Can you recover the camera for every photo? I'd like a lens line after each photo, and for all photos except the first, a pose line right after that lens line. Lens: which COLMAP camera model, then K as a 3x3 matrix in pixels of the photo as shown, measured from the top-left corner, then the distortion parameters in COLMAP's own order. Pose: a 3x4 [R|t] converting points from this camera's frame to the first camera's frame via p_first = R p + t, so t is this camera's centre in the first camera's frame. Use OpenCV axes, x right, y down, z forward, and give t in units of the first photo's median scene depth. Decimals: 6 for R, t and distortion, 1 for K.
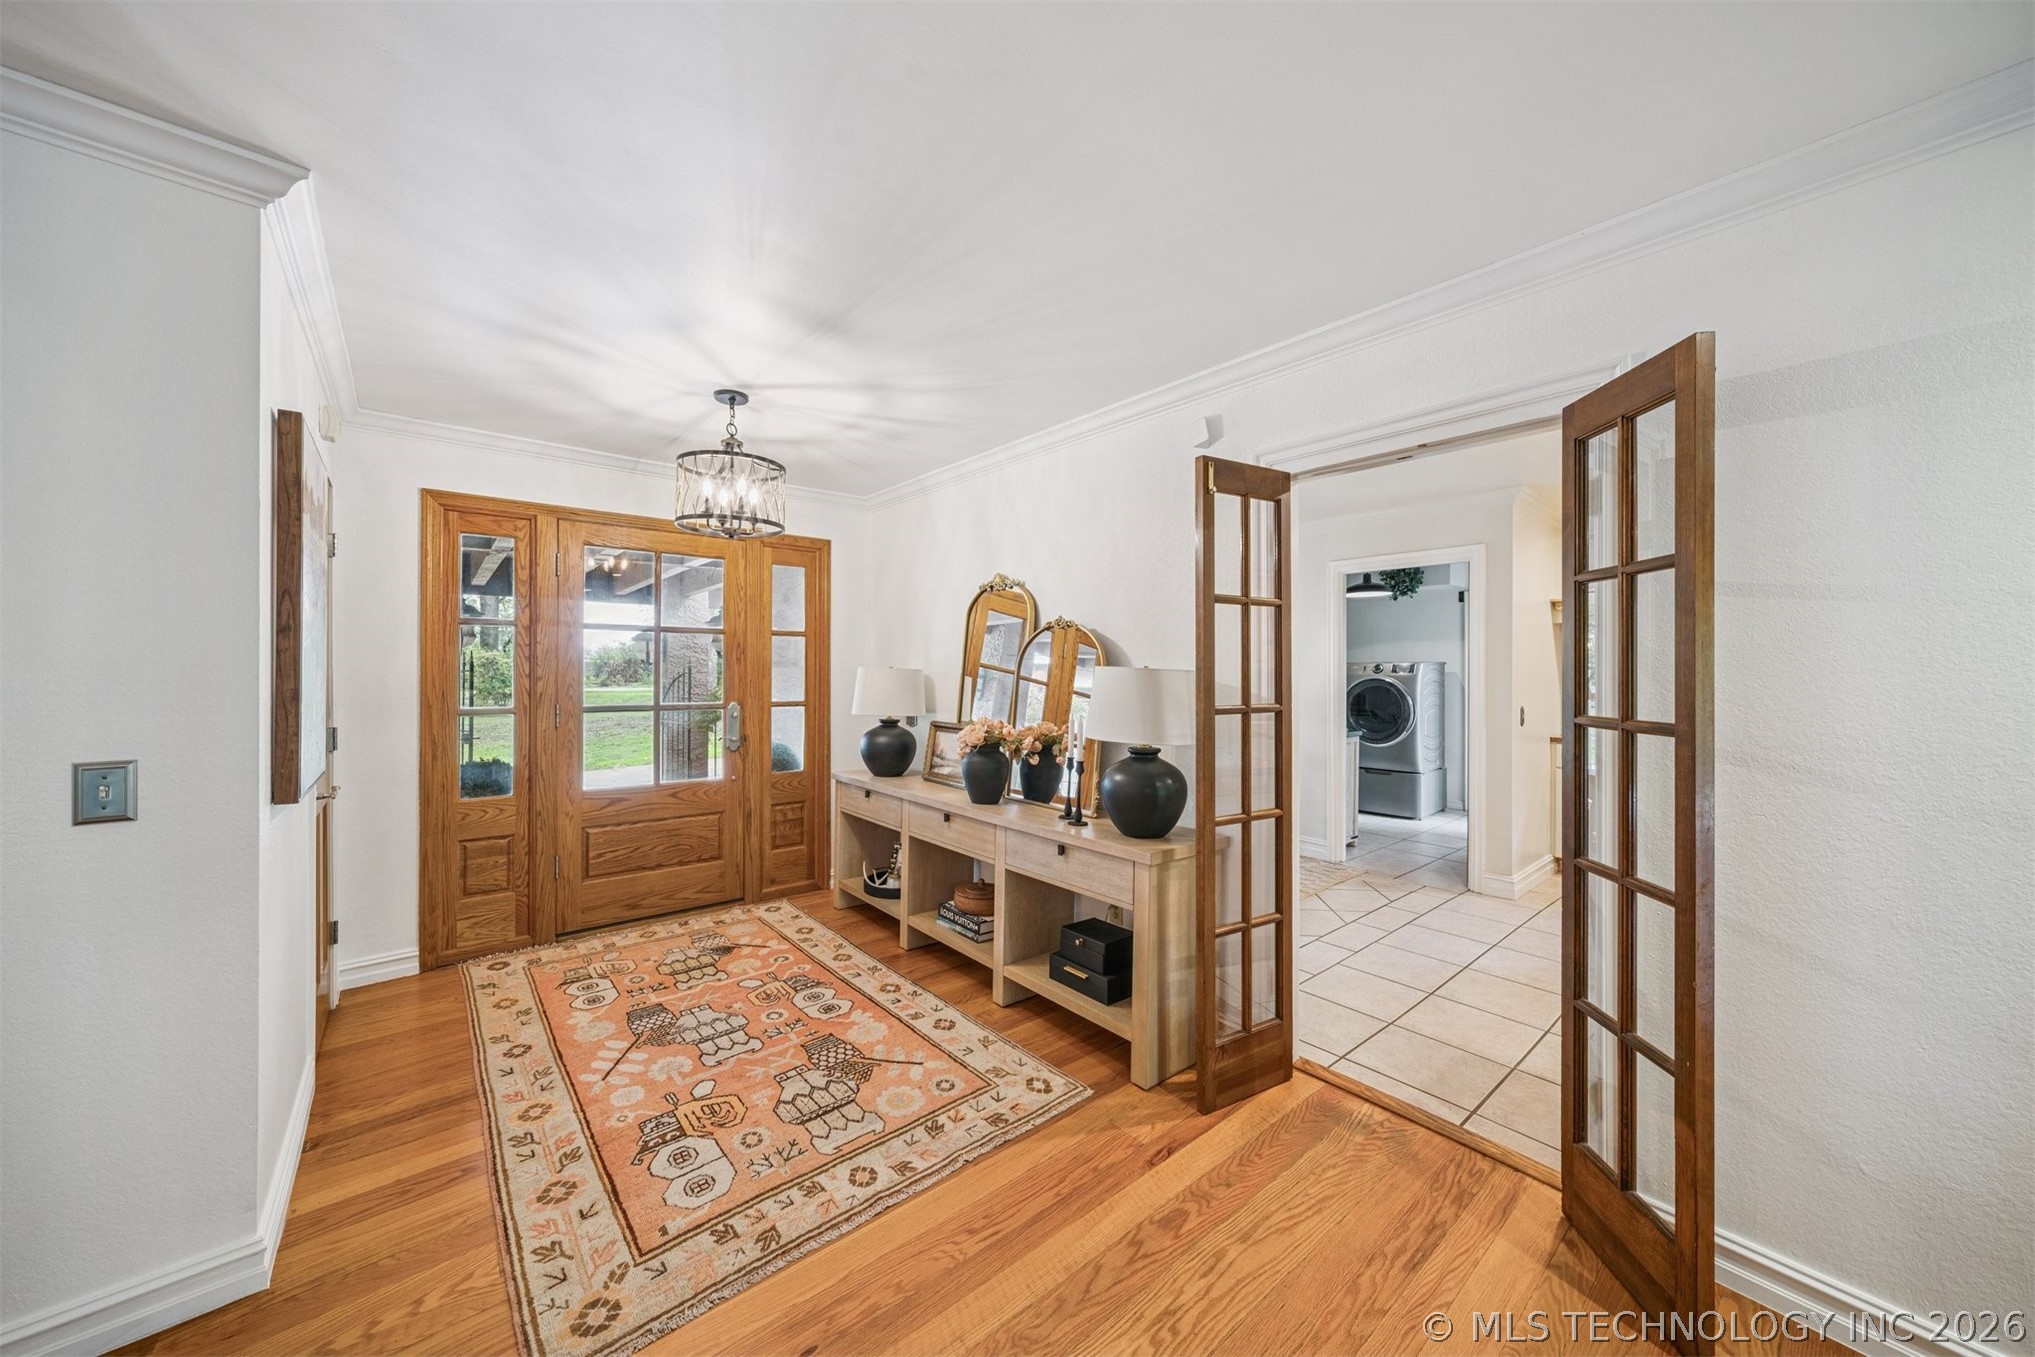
lens RADIAL K [[706.6, 0, 1002.4], [0, 706.6, 670.0], [0, 0, 1]] dist [-0.017204, 0.007977]
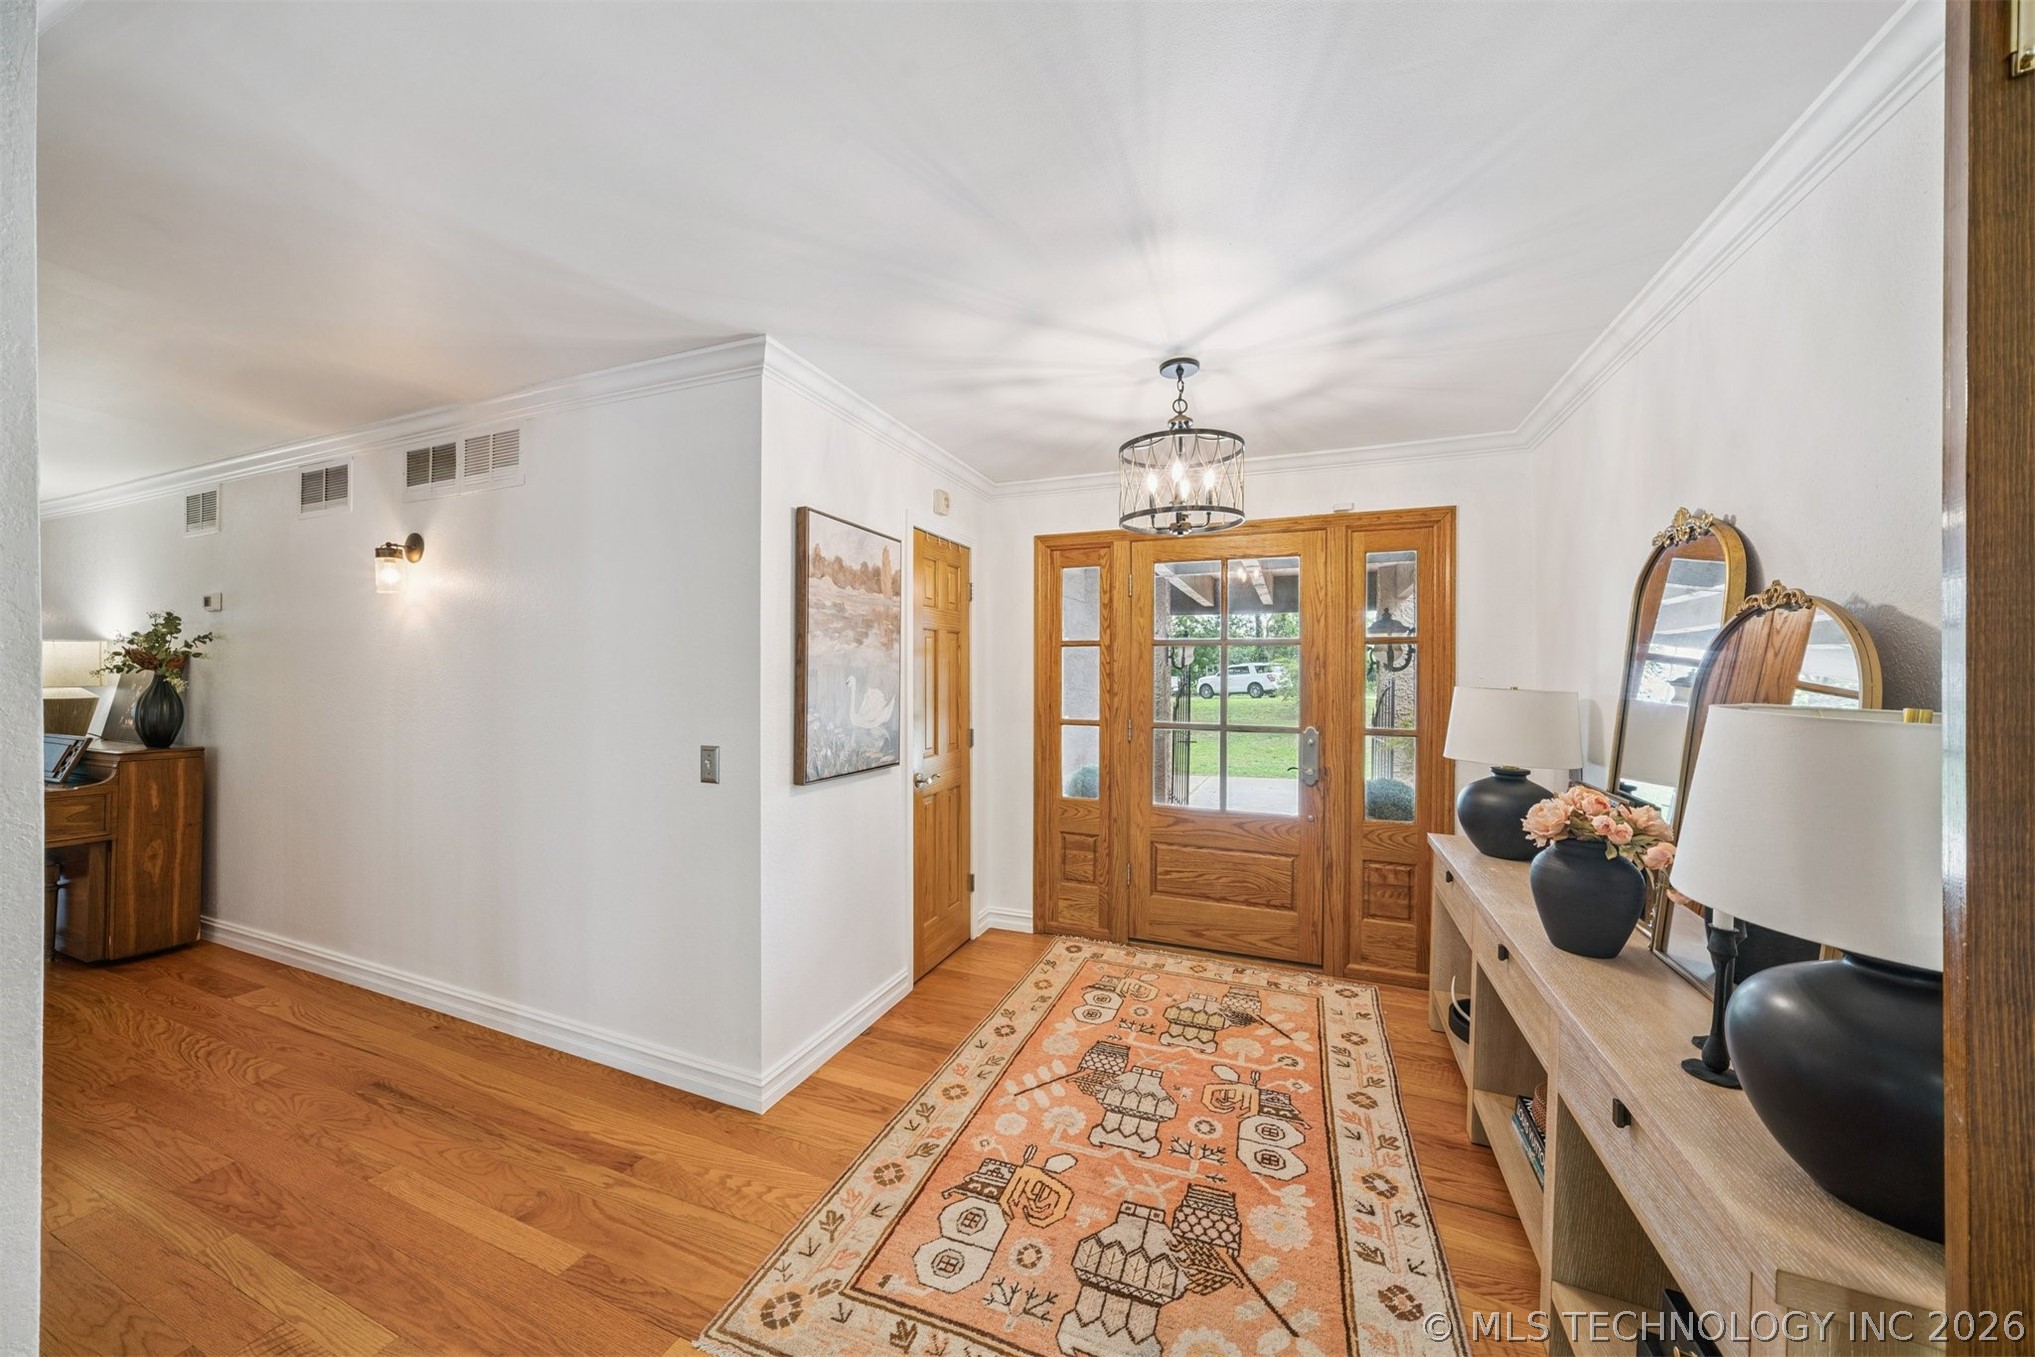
lens RADIAL K [[713.5, 0, 1003.2], [0, 713.5, 678.1], [0, 0, 1]] dist [-0.027740, 0.012886]
pose [[0.470412, 0.004472, -0.882436, 0.236599], [-0.002856, 0.999990, 0.003545, -0.016643], [0.882442, 0.000853, 0.470420, 0.367841]]
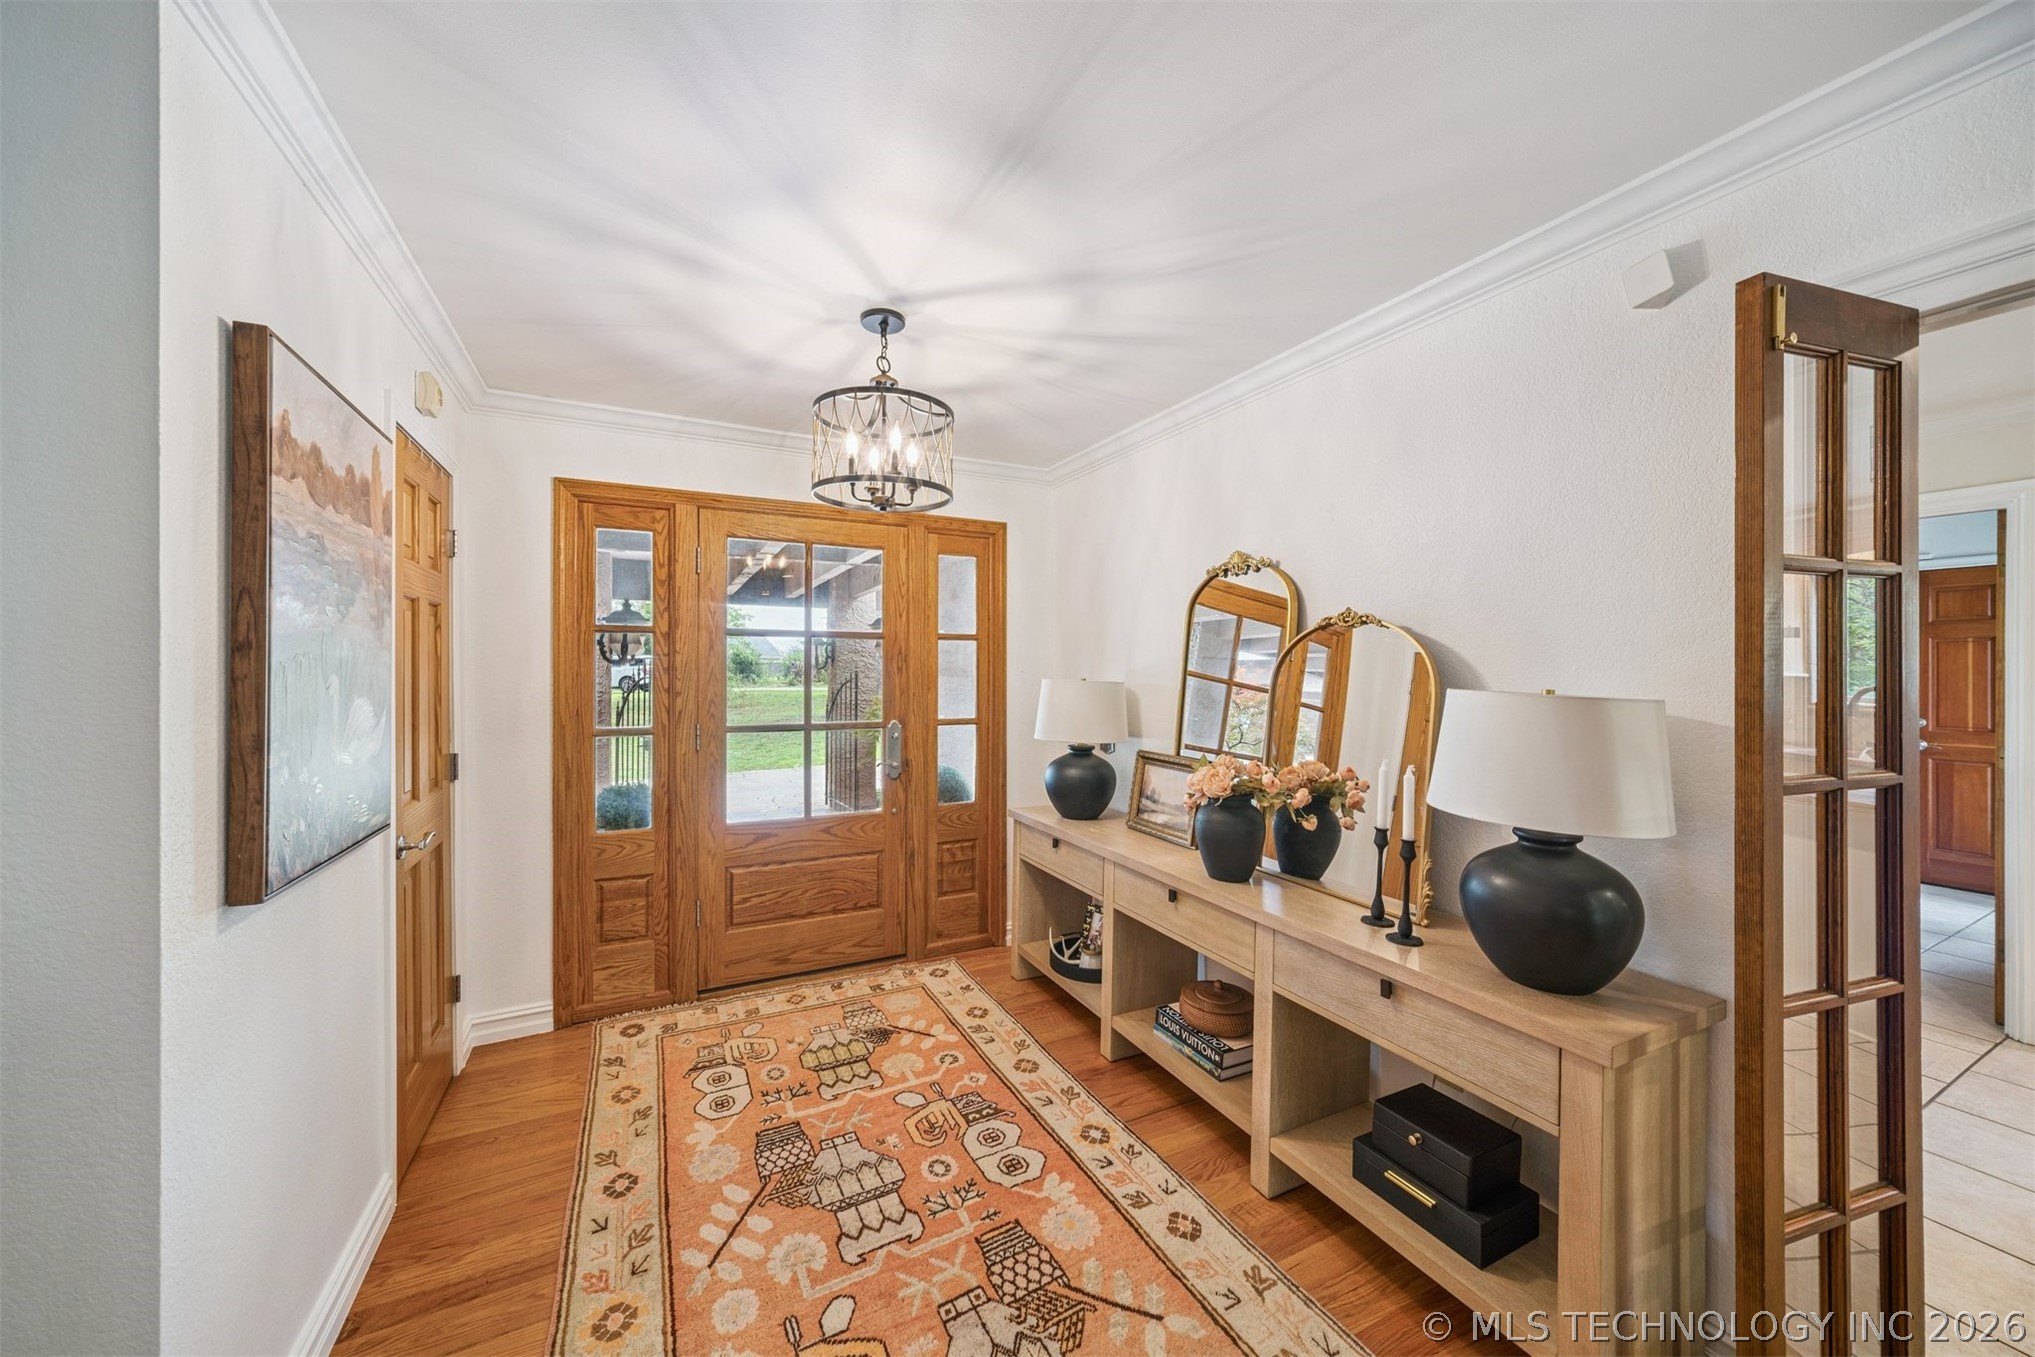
lens RADIAL K [[706.6, 0, 1002.4], [0, 706.6, 670.0], [0, 0, 1]] dist [-0.017204, 0.007977]
pose [[0.973910, -0.001064, -0.226932, -0.084469], [0.001320, 0.999999, 0.000976, -0.018679], [0.226931, -0.001250, 0.973910, 0.272229]]
